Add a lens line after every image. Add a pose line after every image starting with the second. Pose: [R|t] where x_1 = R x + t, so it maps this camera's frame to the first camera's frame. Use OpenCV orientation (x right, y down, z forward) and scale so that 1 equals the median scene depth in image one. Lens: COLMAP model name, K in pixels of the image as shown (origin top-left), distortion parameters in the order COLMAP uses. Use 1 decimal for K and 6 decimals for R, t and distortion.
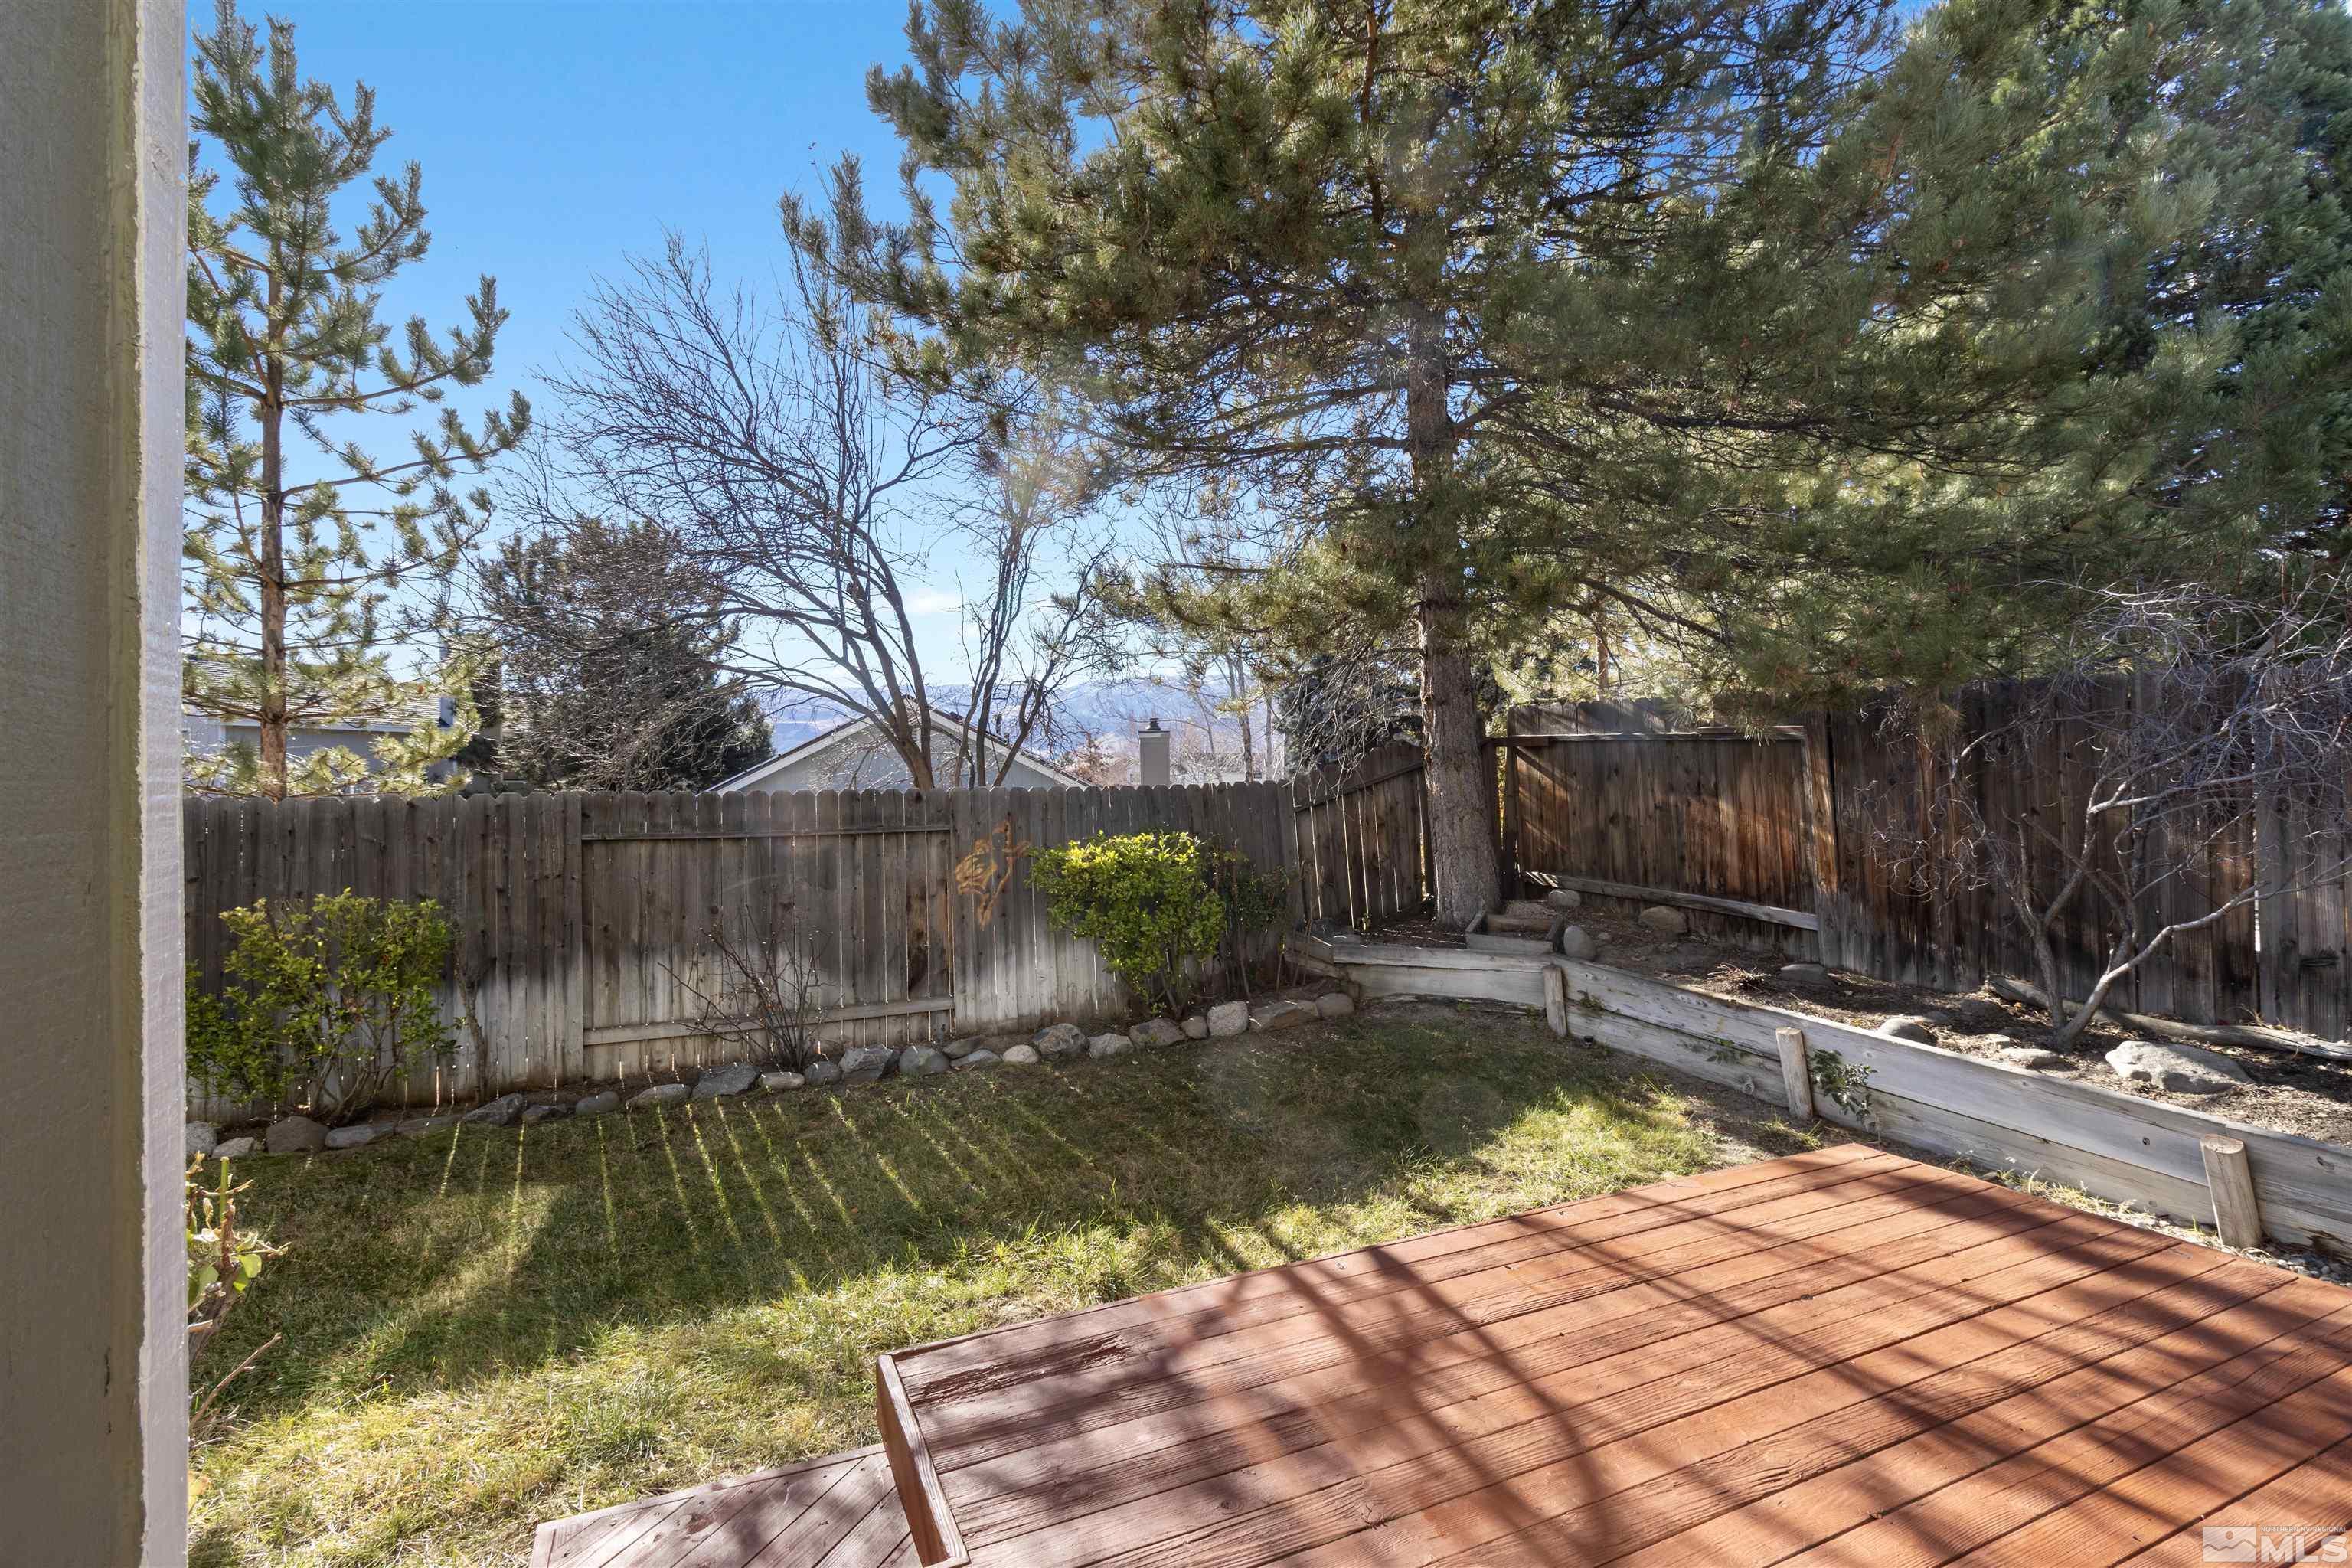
lens RADIAL K [[1086.6, 0, 1194.2], [0, 1086.6, 770.0], [0, 0, 1]] dist [0.003437, 0.000204]
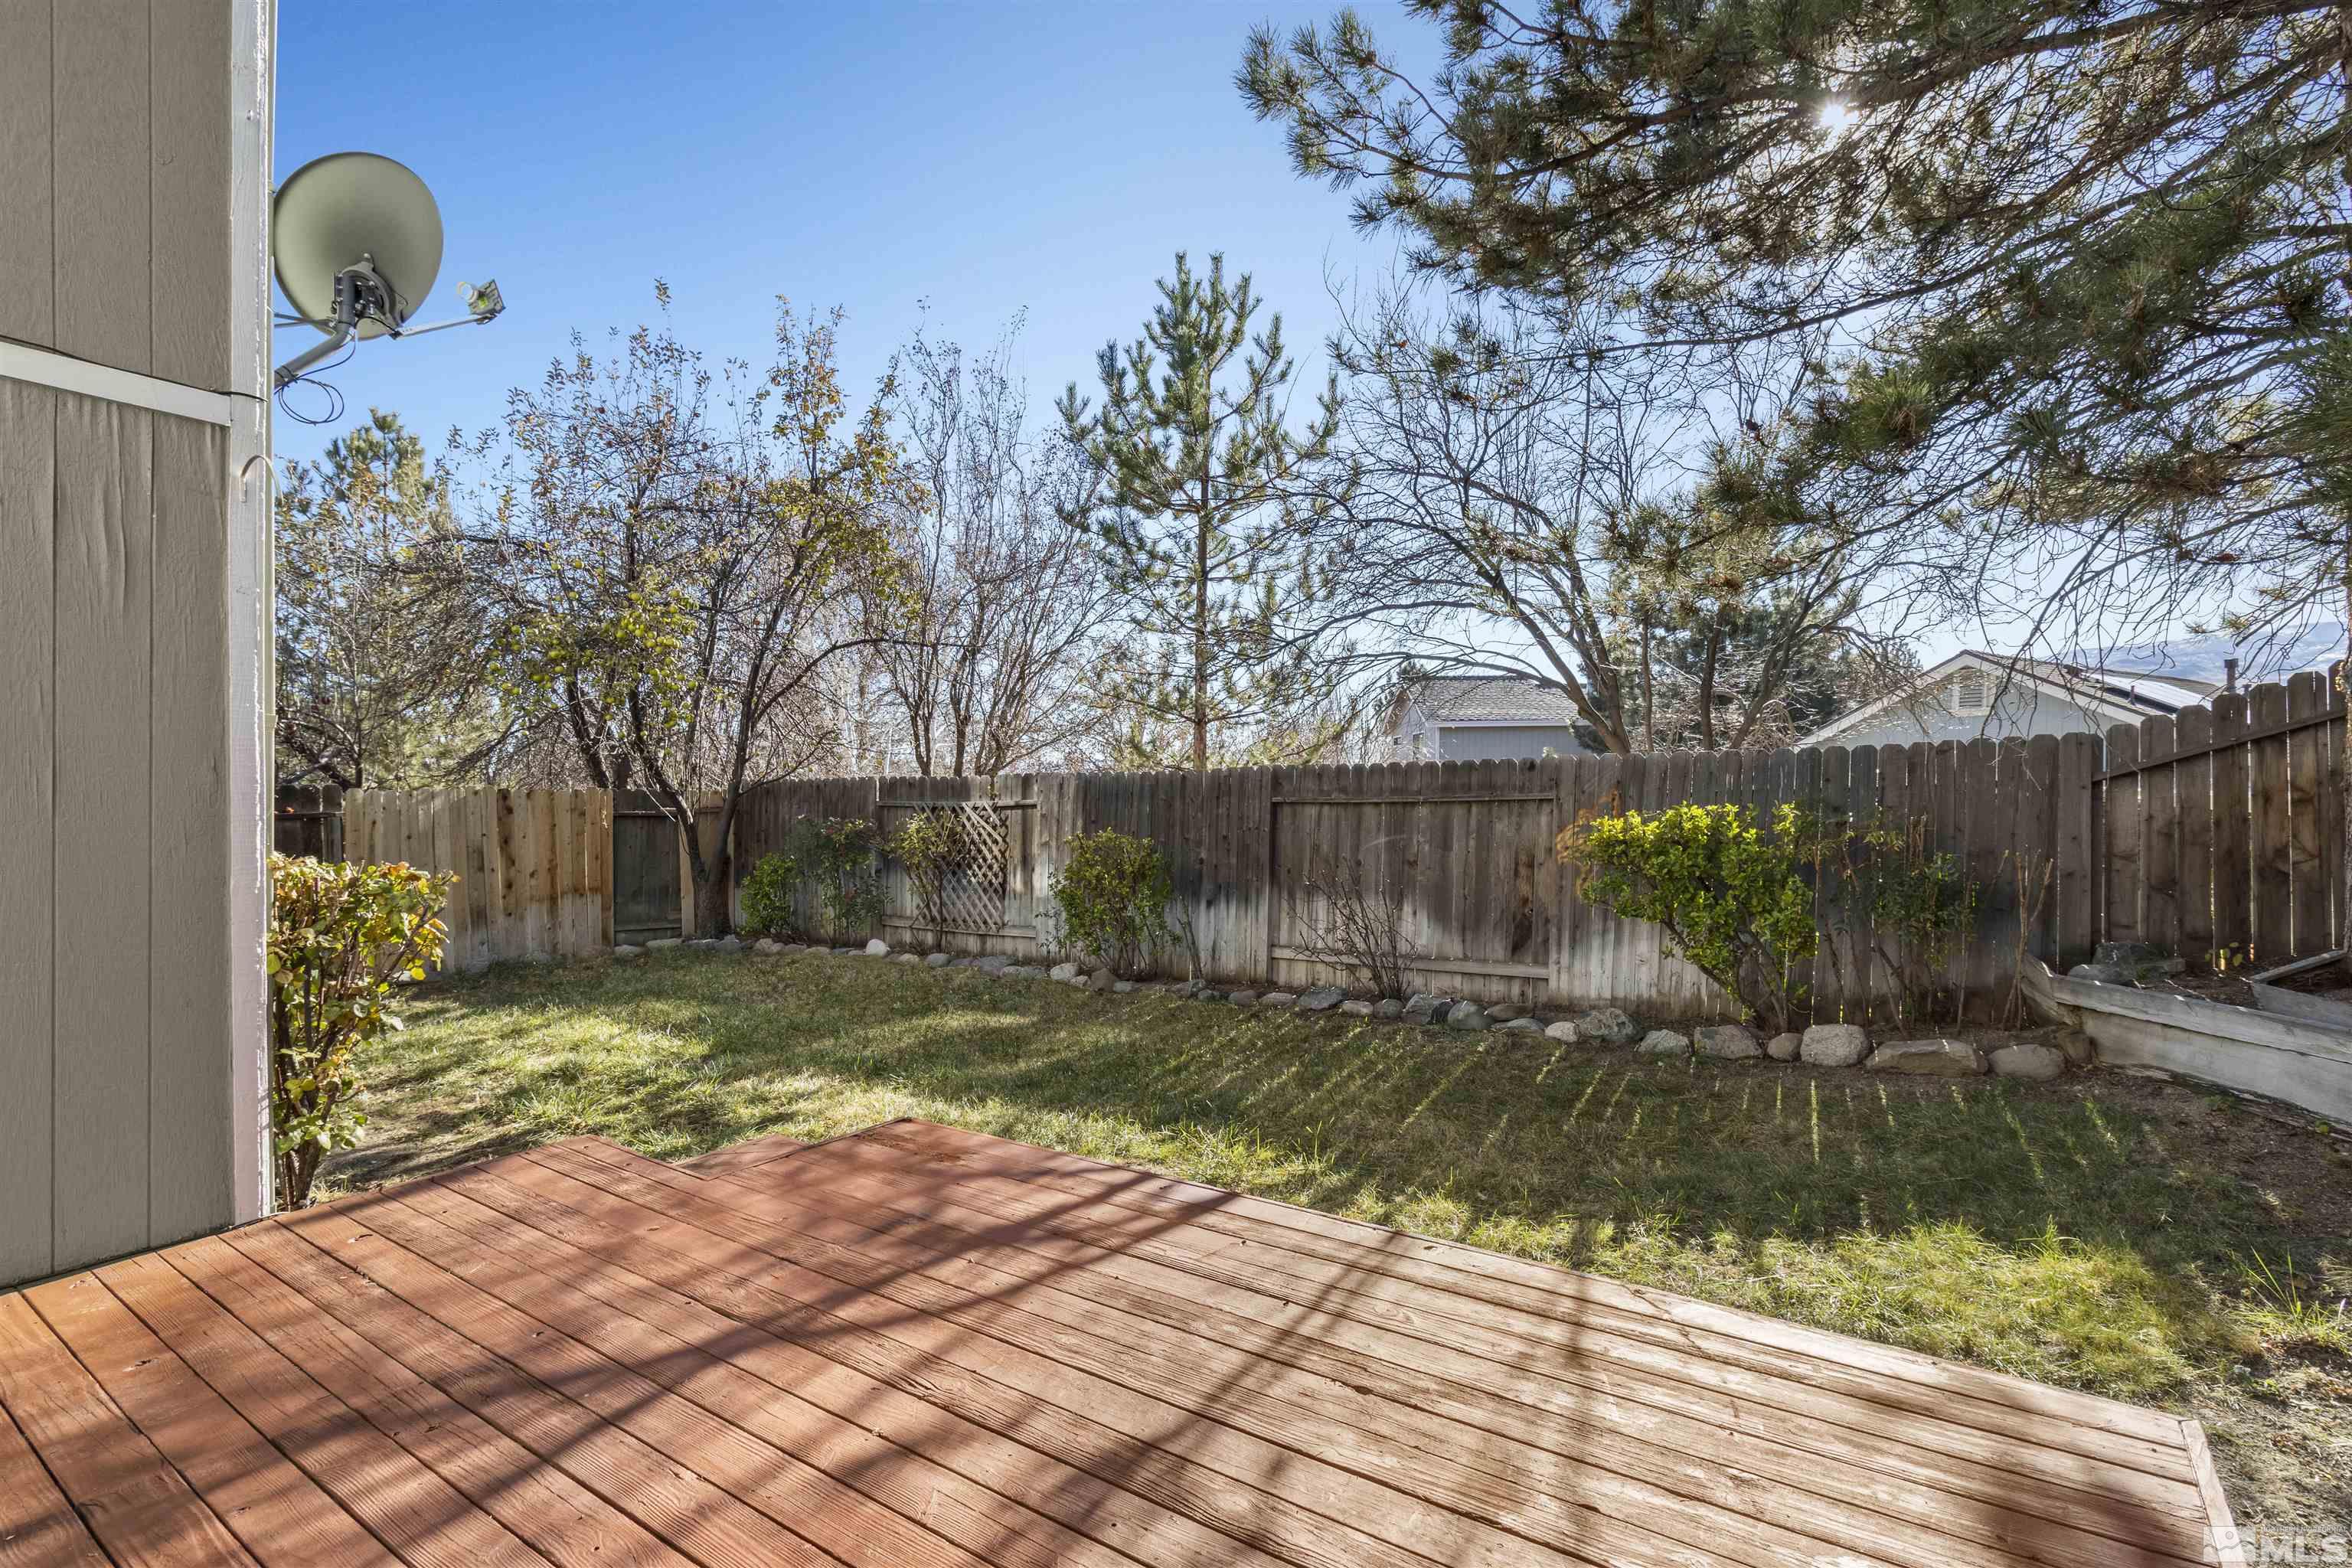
lens RADIAL K [[1090.5, 0, 1180.1], [0, 1090.5, 772.4], [0, 0, 1]] dist [0.006521, 0.000846]
pose [[0.505507, -0.013876, -0.862711, 0.972005], [0.027733, 0.999615, 0.000172, 0.046070], [0.862377, -0.024013, 0.505697, 0.436267]]
